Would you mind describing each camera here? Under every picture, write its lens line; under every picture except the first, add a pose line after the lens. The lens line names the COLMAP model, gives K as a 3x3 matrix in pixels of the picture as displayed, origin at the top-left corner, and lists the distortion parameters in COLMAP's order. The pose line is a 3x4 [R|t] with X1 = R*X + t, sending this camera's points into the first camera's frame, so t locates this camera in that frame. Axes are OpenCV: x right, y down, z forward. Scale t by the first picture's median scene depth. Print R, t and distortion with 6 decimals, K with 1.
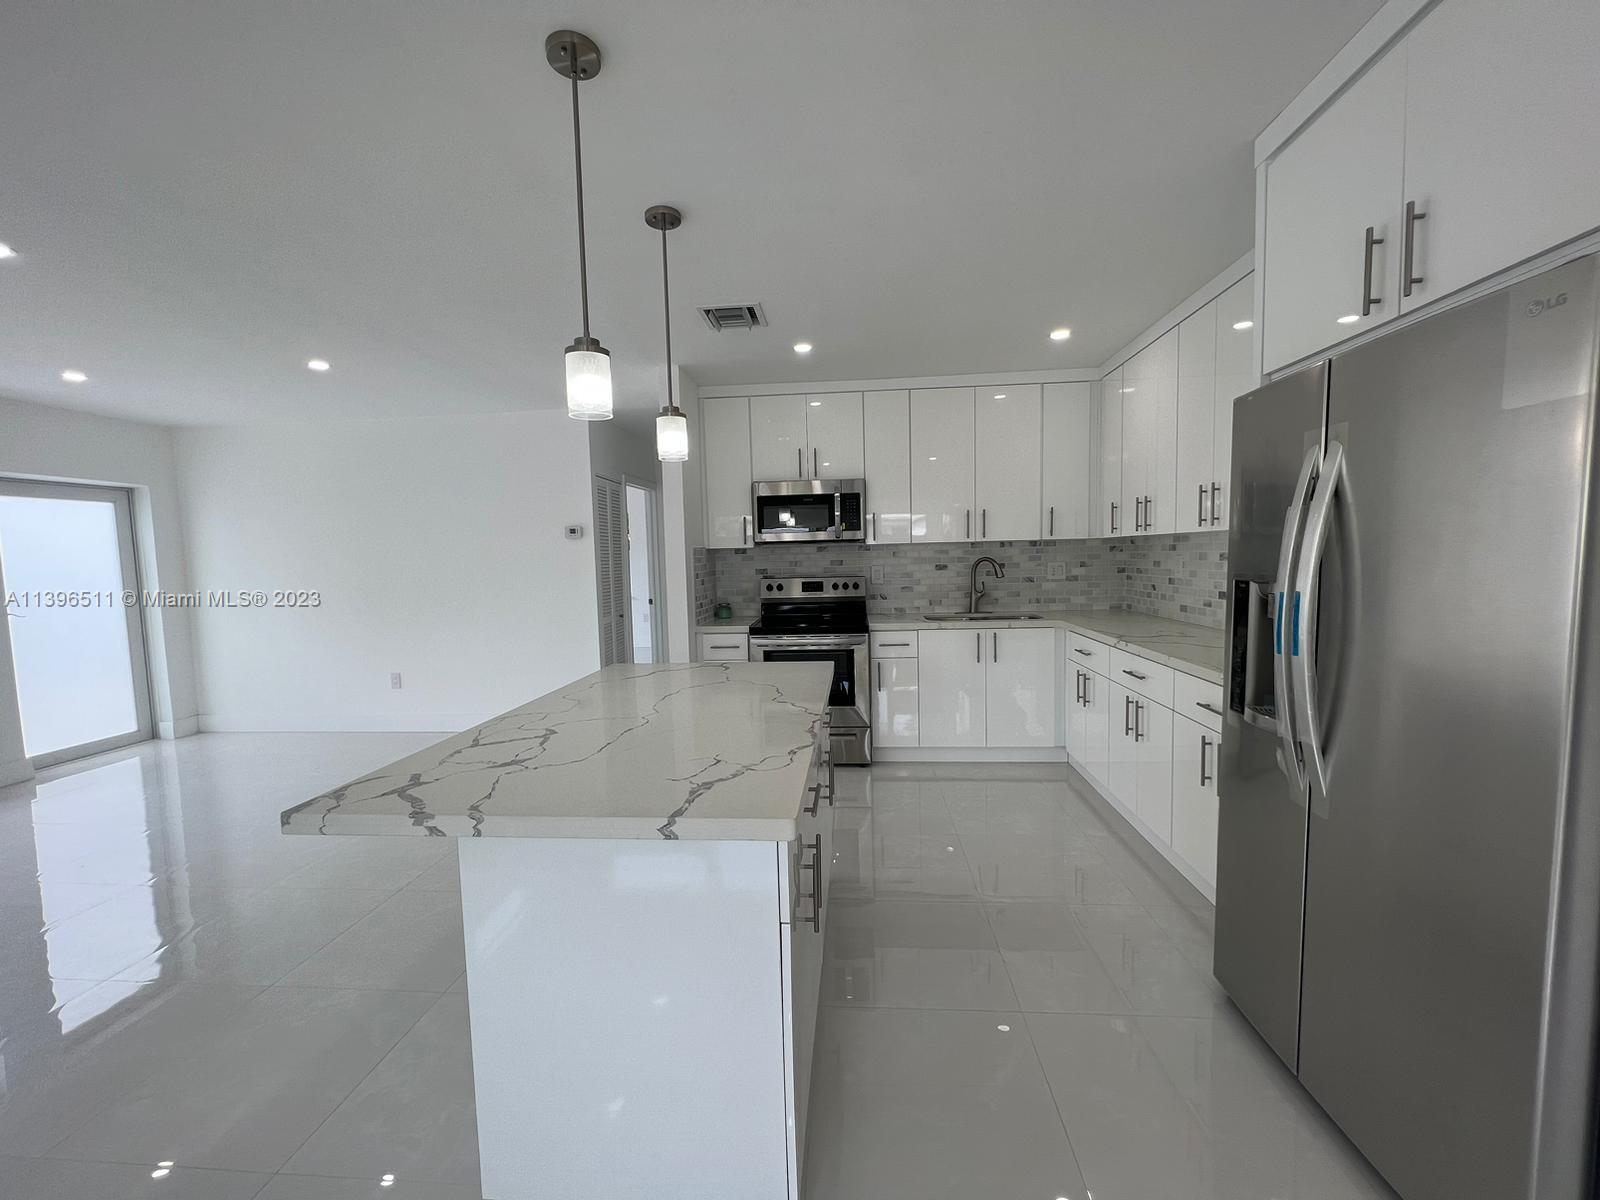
lens RADIAL K [[638.5, 0, 800.0], [0, 638.5, 600.0], [0, 0, 1]] dist [-0.000114, 0.000193]
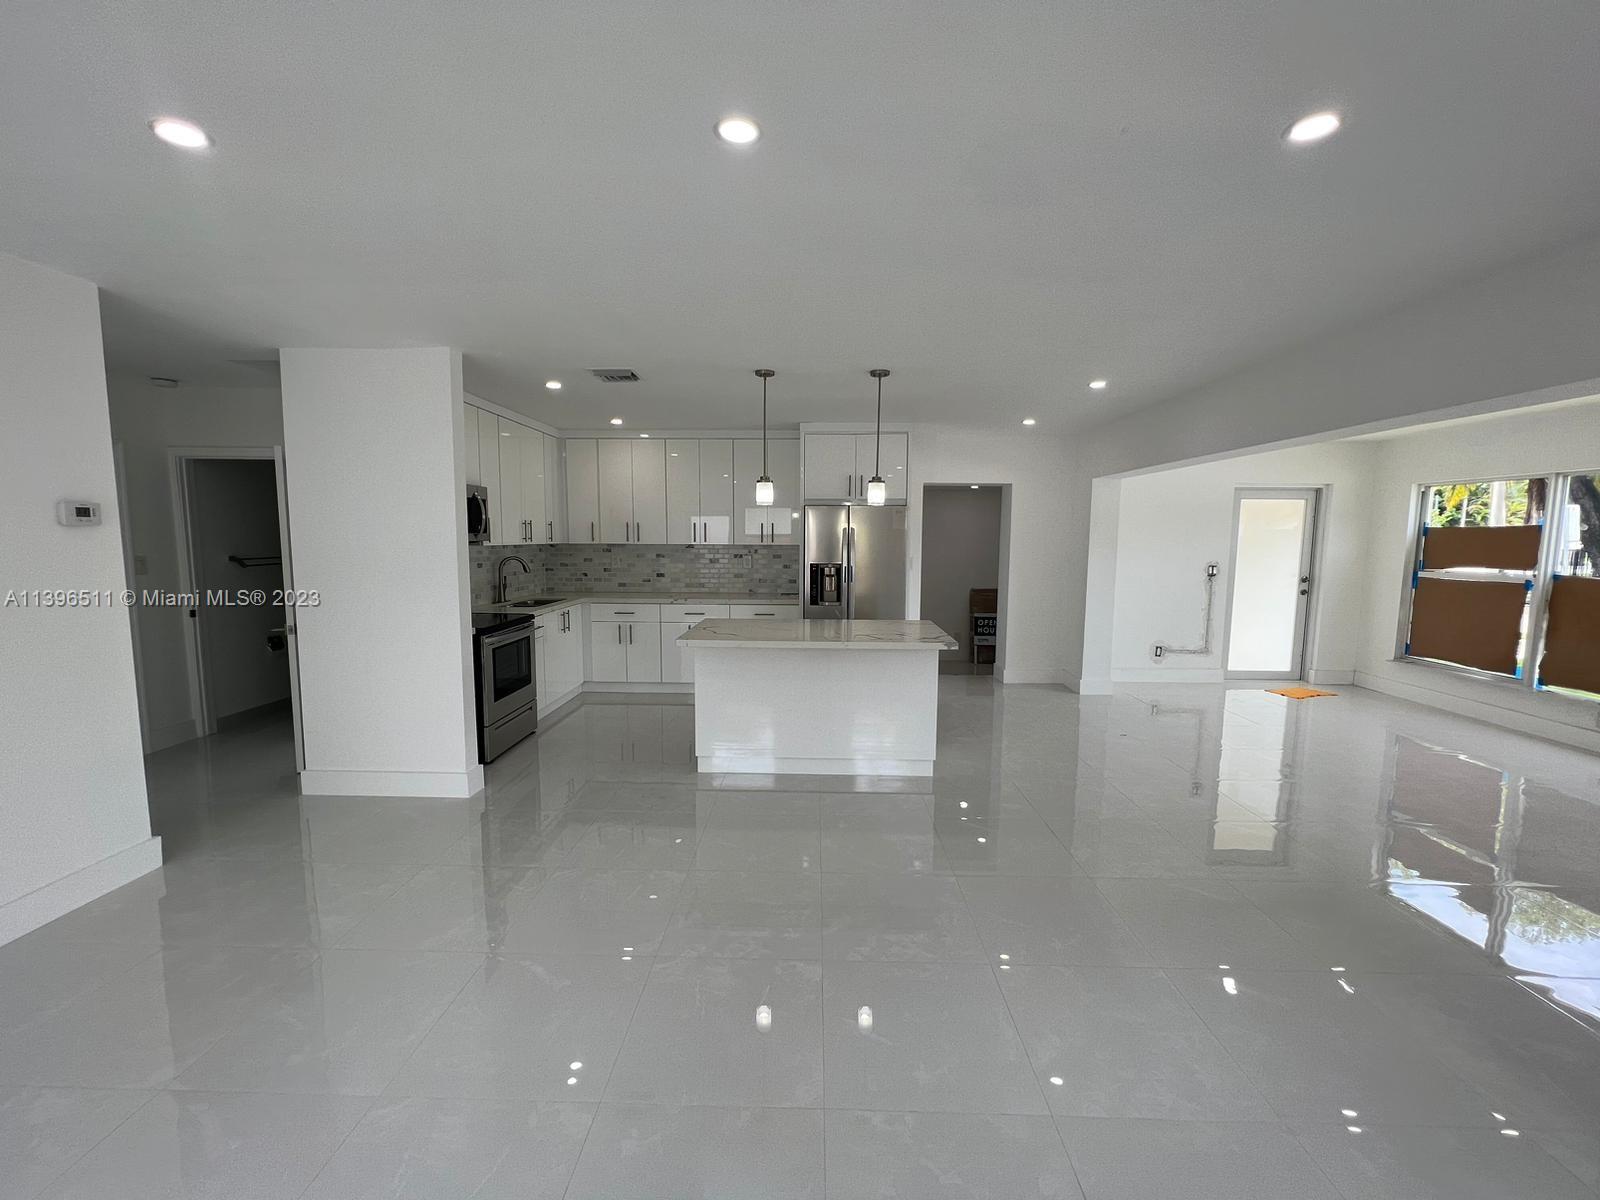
lens RADIAL K [[638.5, 0, 800.0], [0, 638.5, 600.0], [0, 0, 1]] dist [-0.000114, 0.000193]
pose [[-0.060232, -0.074528, 0.995398, -1.018704], [0.066573, 0.994689, 0.078503, -0.043311], [-0.995962, 0.070995, -0.054951, 0.511249]]
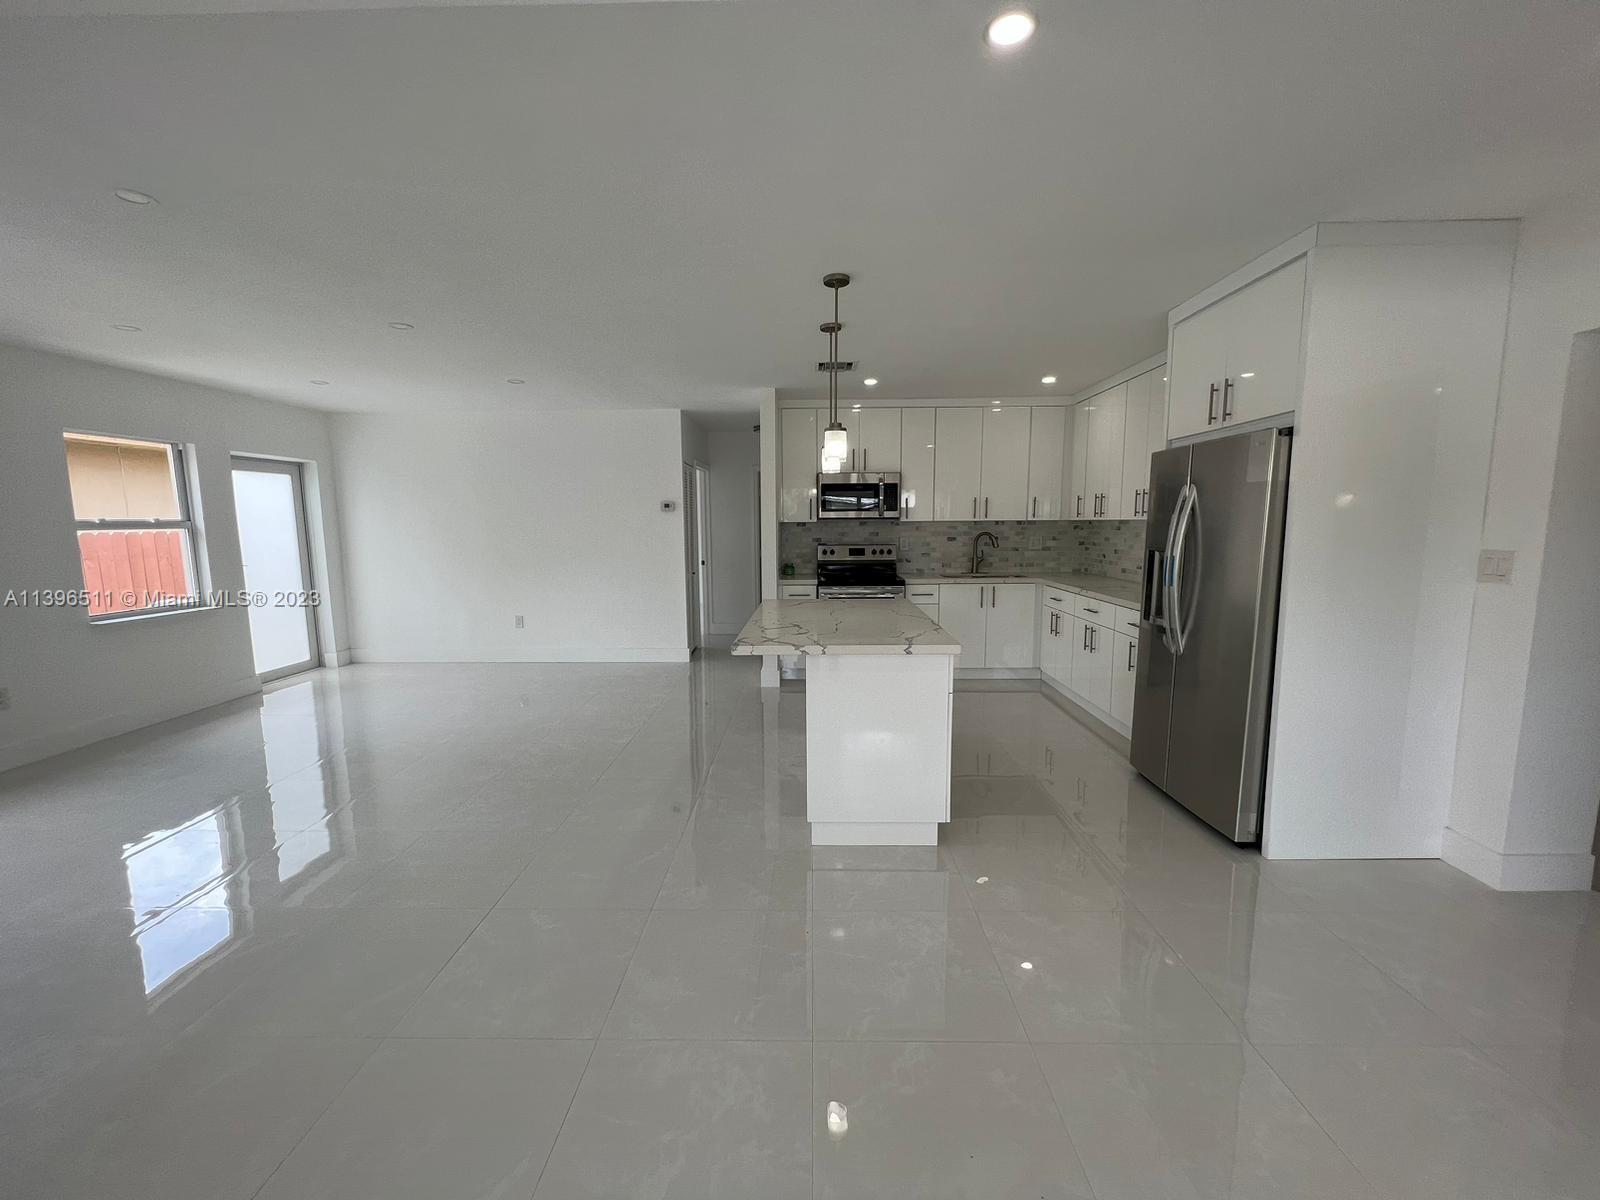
lens RADIAL K [[633.5, 0, 800.0], [0, 633.5, 600.0], [0, 0, 1]] dist [-0.000822, 0.000003]
pose [[0.997873, 0.010761, 0.064301, -0.190066], [-0.014019, 0.998629, 0.050444, 0.014888], [-0.063670, -0.051238, 0.996655, -0.330164]]
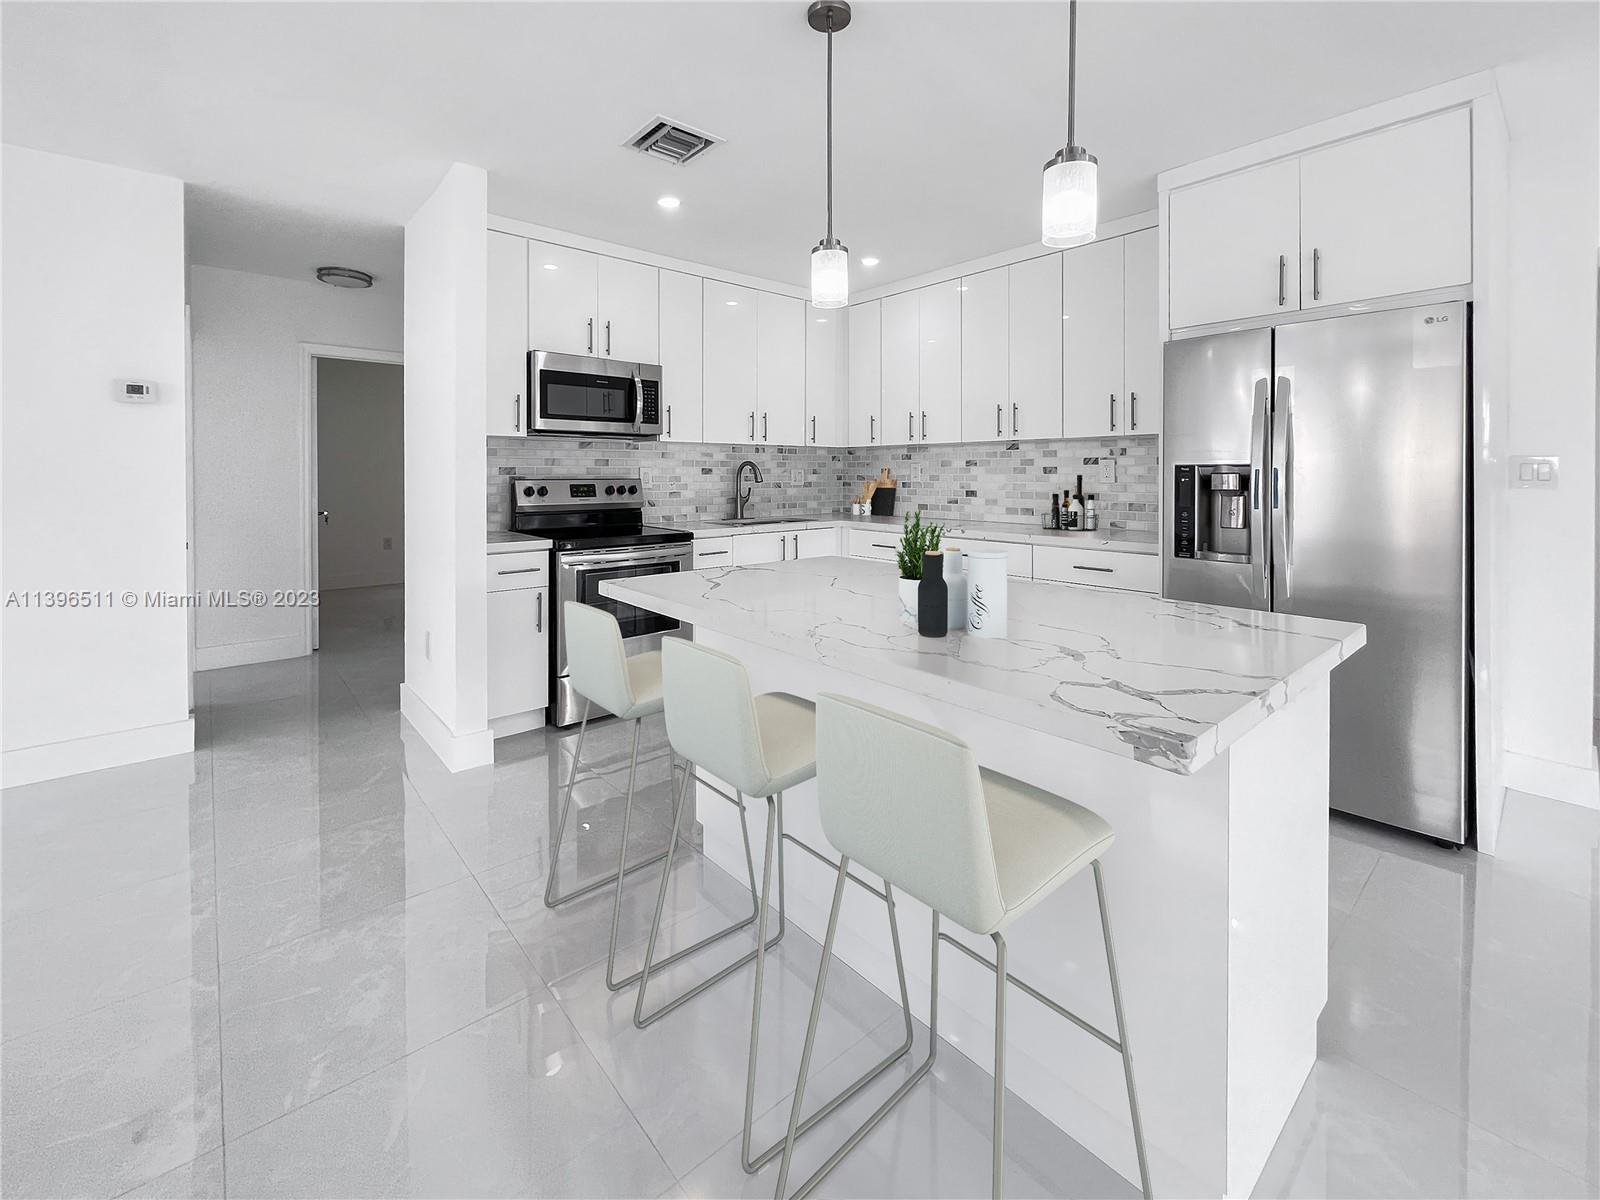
lens RADIAL K [[687.2, 0, 791.4], [0, 687.2, 478.8], [0, 0, 1]] dist [0.001402, 0.000173]
pose [[0.701869, 0.019550, 0.712038, -0.425158], [0.033509, 0.997610, -0.060421, 0.025686], [-0.711518, 0.066268, 0.699536, 0.220460]]
